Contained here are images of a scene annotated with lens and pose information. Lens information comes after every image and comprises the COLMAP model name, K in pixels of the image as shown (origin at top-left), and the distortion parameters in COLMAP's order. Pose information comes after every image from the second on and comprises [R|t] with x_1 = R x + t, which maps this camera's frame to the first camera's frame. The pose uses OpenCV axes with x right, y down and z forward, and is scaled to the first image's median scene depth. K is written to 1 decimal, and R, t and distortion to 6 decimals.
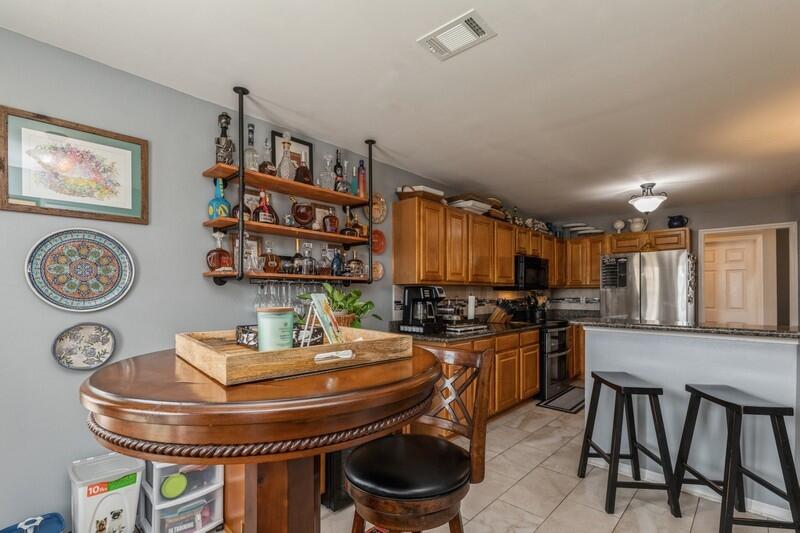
lens RADIAL K [[366.2, 0, 398.8], [0, 366.2, 287.9], [0, 0, 1]] dist [0.000715, -0.000055]
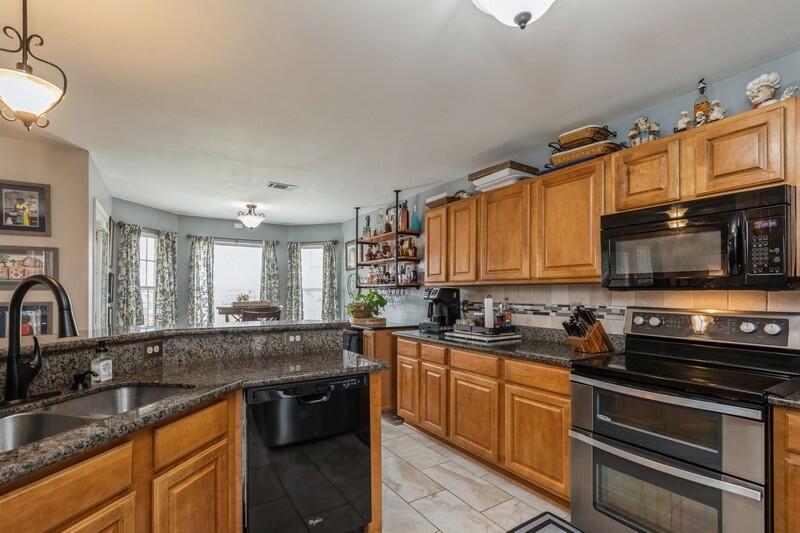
lens RADIAL K [[368.9, 0, 401.1], [0, 368.9, 294.7], [0, 0, 1]] dist [0.001902, 0.000275]
pose [[-0.221498, -0.001956, -0.975159, 0.980163], [0.004336, 0.999986, -0.002990, 0.015441], [0.975151, -0.004891, -0.221487, 0.966775]]
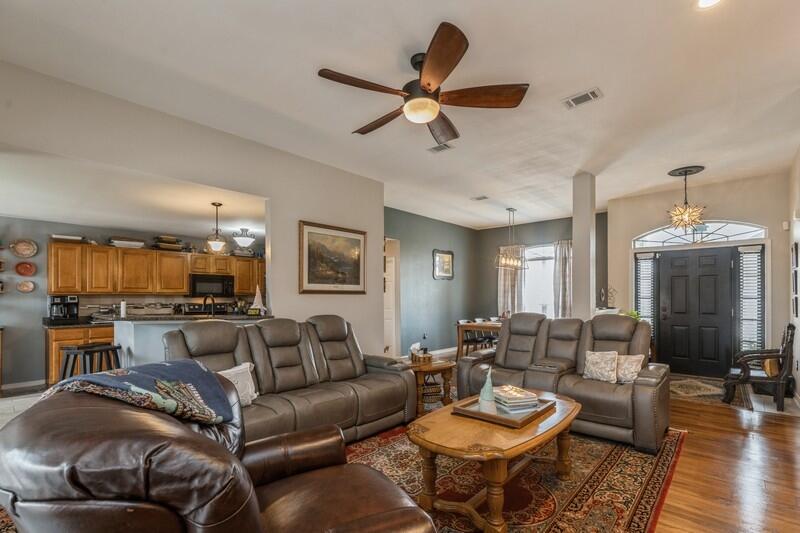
lens RADIAL K [[368.9, 0, 401.1], [0, 368.9, 294.7], [0, 0, 1]] dist [0.001902, 0.000275]
pose [[0.999545, -0.006736, 0.029398, 1.294842], [0.006705, 0.999977, 0.001173, -0.000469], [-0.029405, -0.000975, 0.999567, -0.582730]]
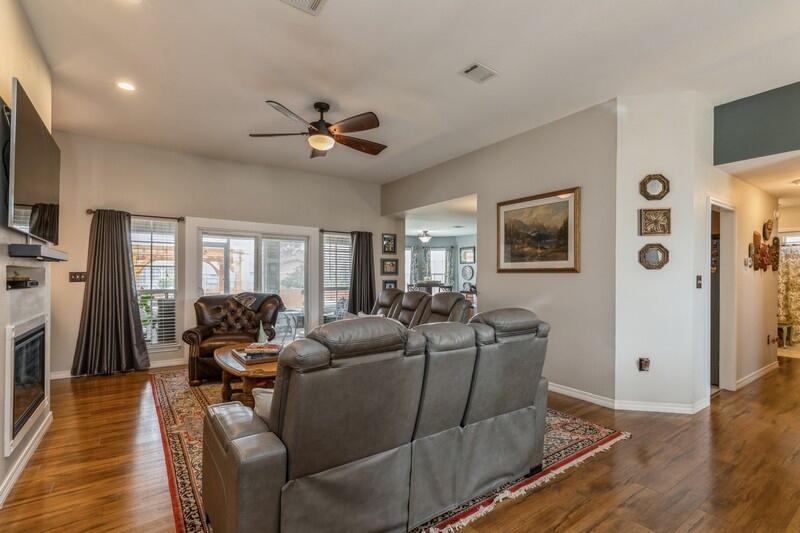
lens RADIAL K [[370.1, 0, 402.0], [0, 370.1, 274.1], [0, 0, 1]] dist [0.001563, -0.000028]
pose [[-0.184456, -0.009287, -0.982797, 2.267859], [0.000809, 0.999954, -0.009601, 0.012136], [0.982840, -0.002566, -0.184440, 0.494952]]
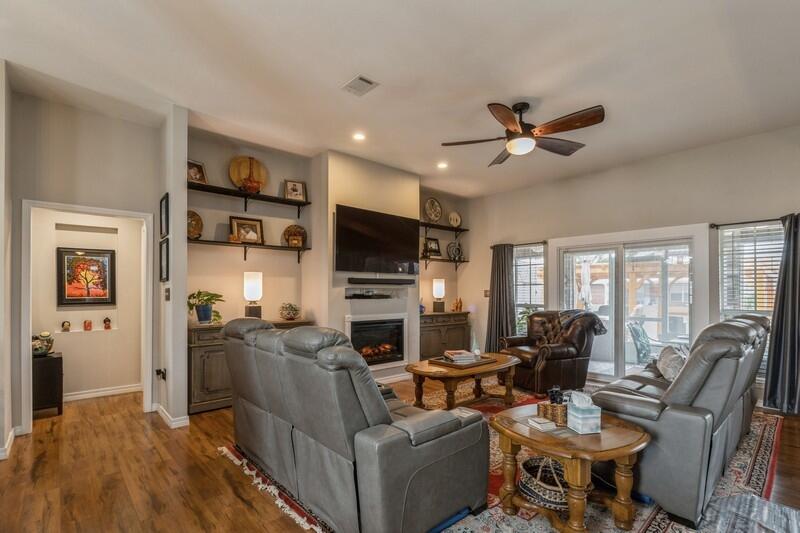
lens RADIAL K [[376.6, 0, 404.6], [0, 376.6, 295.0], [0, 0, 1]] dist [-0.005981, -0.000068]
pose [[-0.997705, -0.006649, 0.067379, 1.570295], [-0.006618, 0.999978, 0.000687, 0.017032], [-0.067382, 0.000239, -0.997727, 1.038920]]
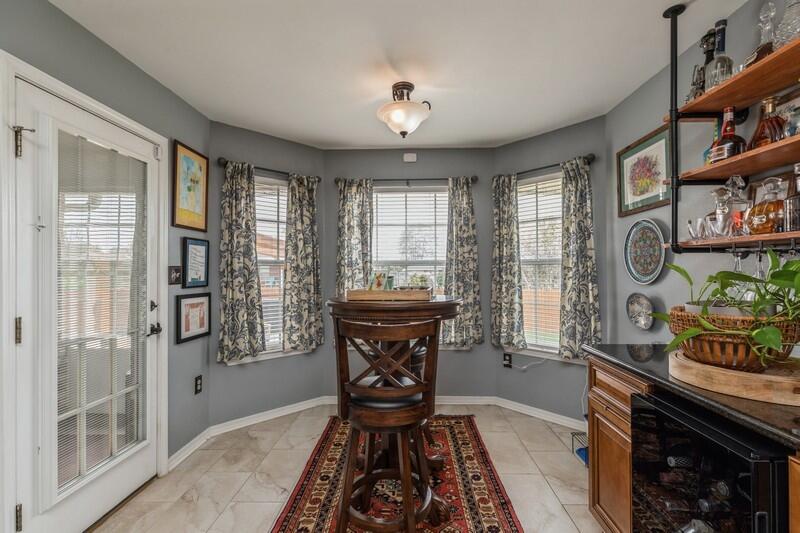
lens RADIAL K [[365.0, 0, 400.0], [0, 365.0, 266.5], [0, 0, 1]] dist [0.000762, 0.000003]
pose [[-0.738724, -0.007870, -0.673962, 0.290091], [0.006525, 0.999801, -0.018827, 0.009249], [0.673977, -0.018305, -0.738526, 0.630377]]
